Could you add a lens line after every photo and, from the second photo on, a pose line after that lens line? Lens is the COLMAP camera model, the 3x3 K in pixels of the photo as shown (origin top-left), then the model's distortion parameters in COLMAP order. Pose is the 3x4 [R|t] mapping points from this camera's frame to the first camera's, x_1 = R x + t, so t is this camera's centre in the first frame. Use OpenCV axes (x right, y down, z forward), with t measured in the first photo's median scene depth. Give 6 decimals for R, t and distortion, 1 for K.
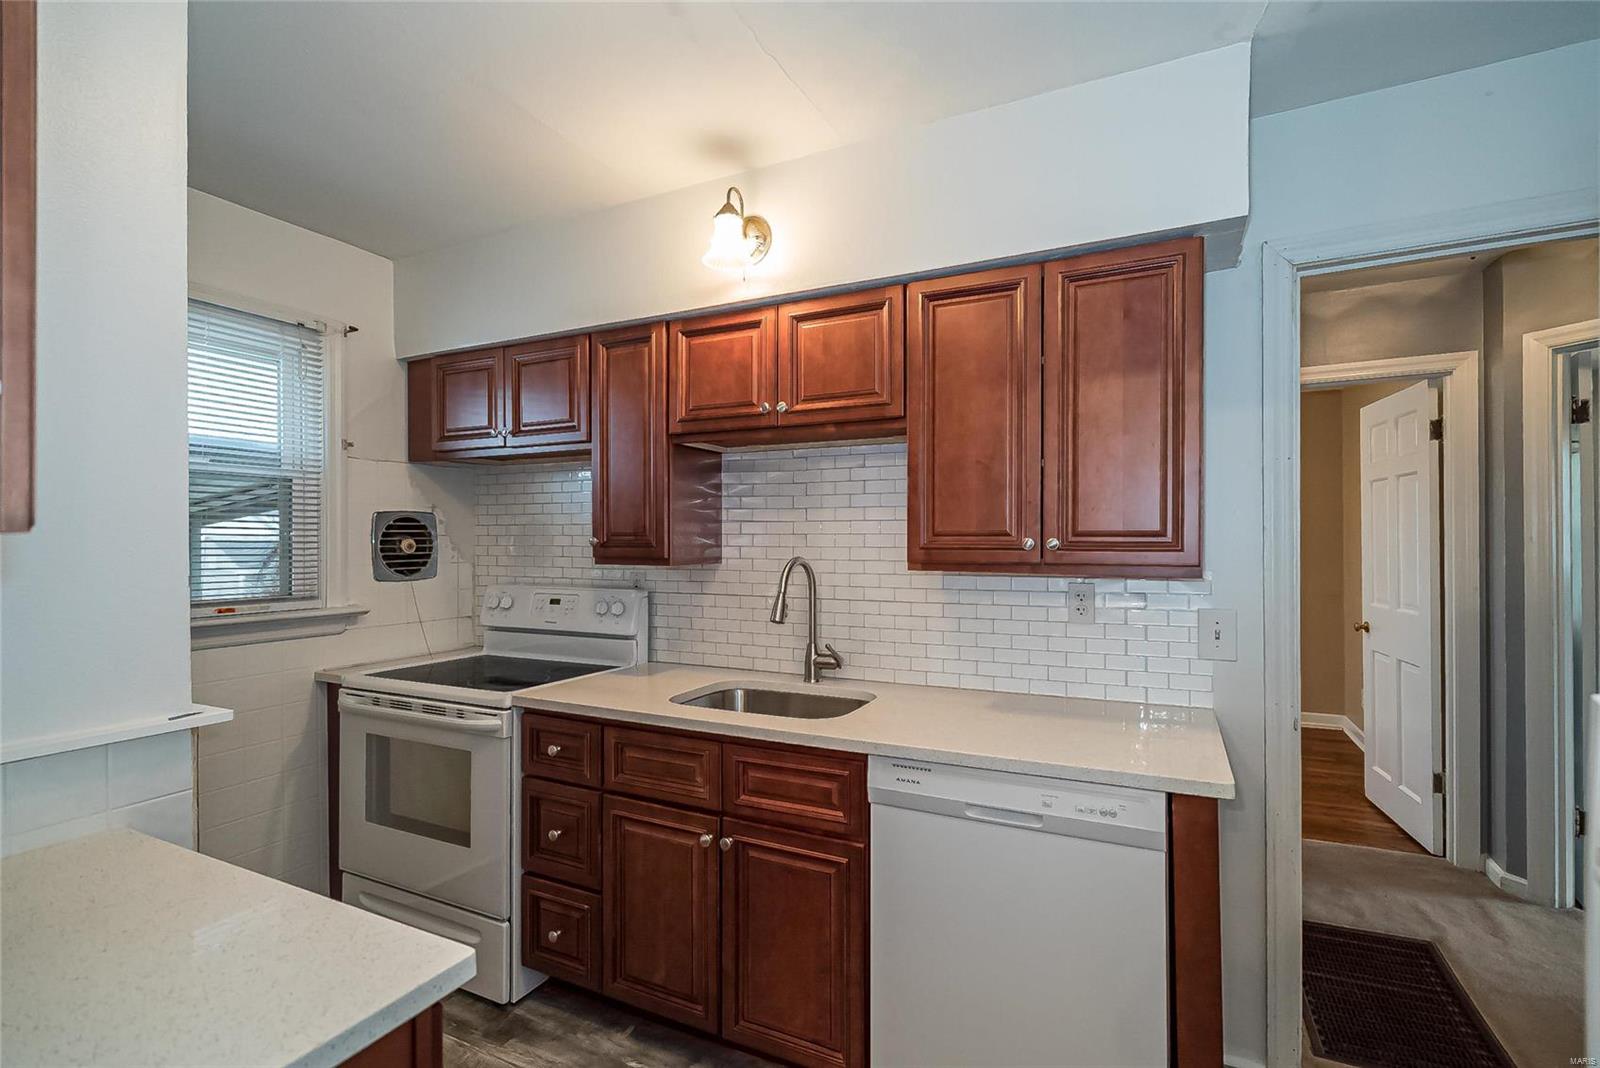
lens RADIAL K [[725.0, 0, 810.5], [0, 725.0, 536.4], [0, 0, 1]] dist [-0.001674, 0.000307]
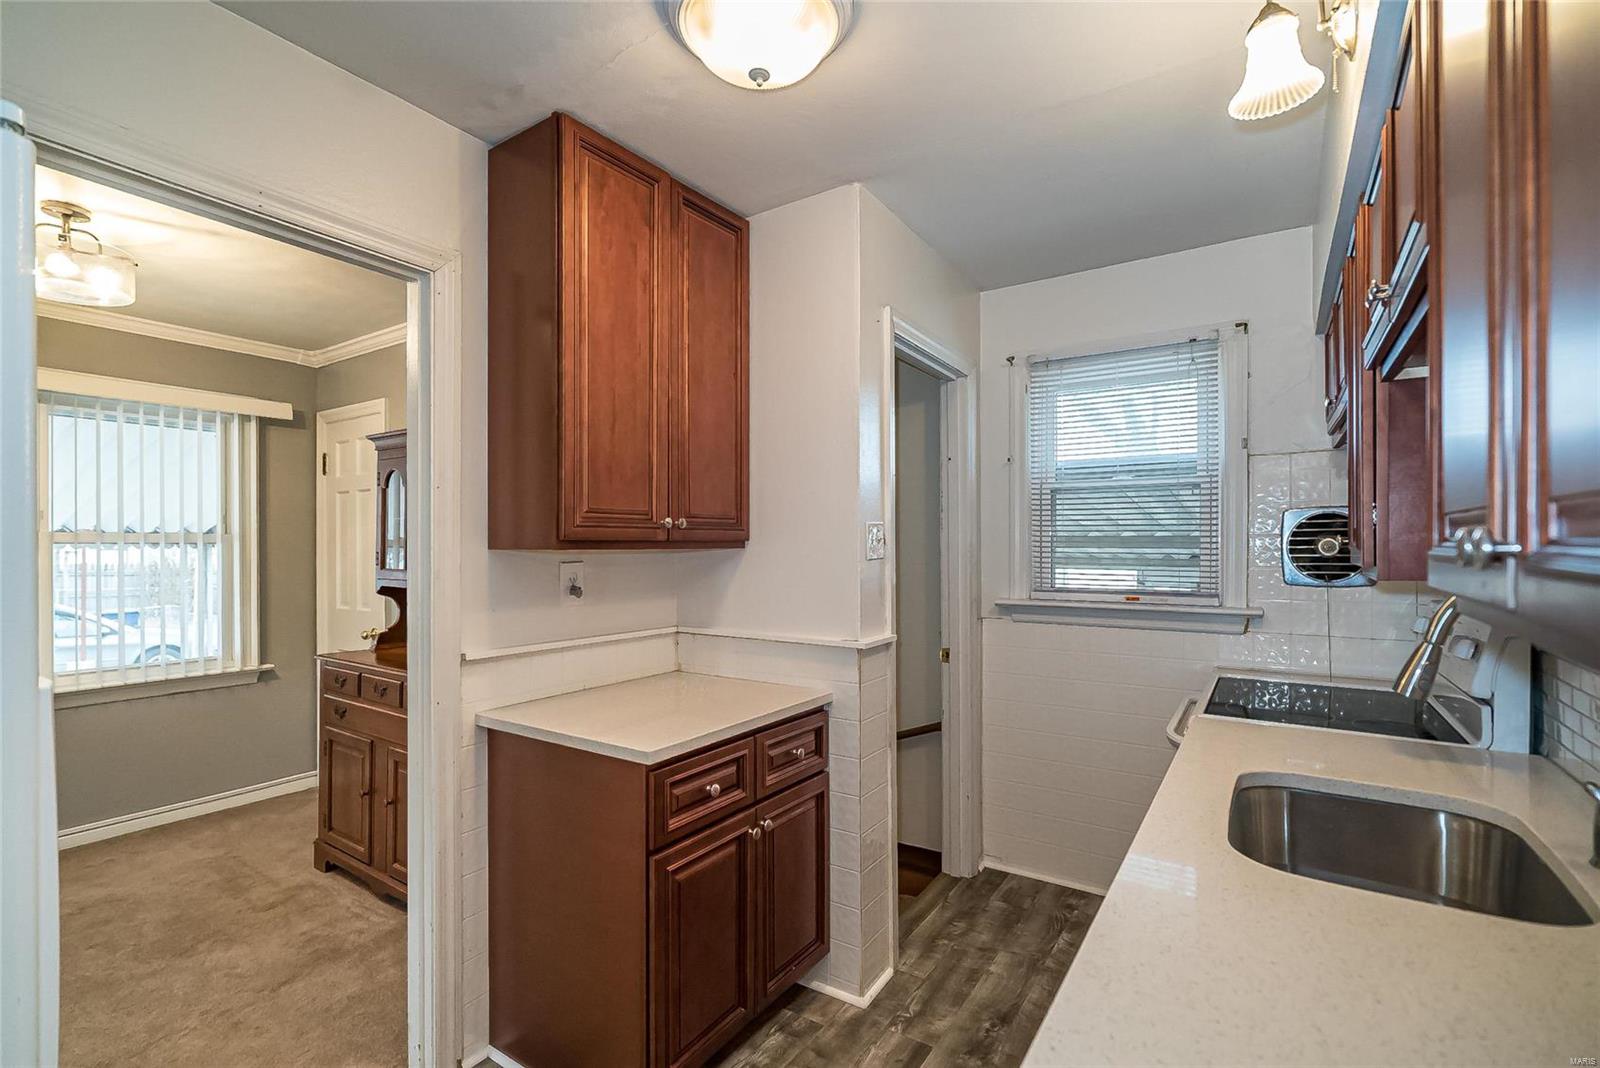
lens RADIAL K [[767.4, 0, 800.5], [0, 767.4, 543.1], [0, 0, 1]] dist [-0.000439, 0.000039]
pose [[-0.135556, 0.000845, -0.990769, 0.475216], [0.008178, 0.999967, -0.000266, 0.004171], [0.990736, -0.008138, -0.135559, 0.545893]]
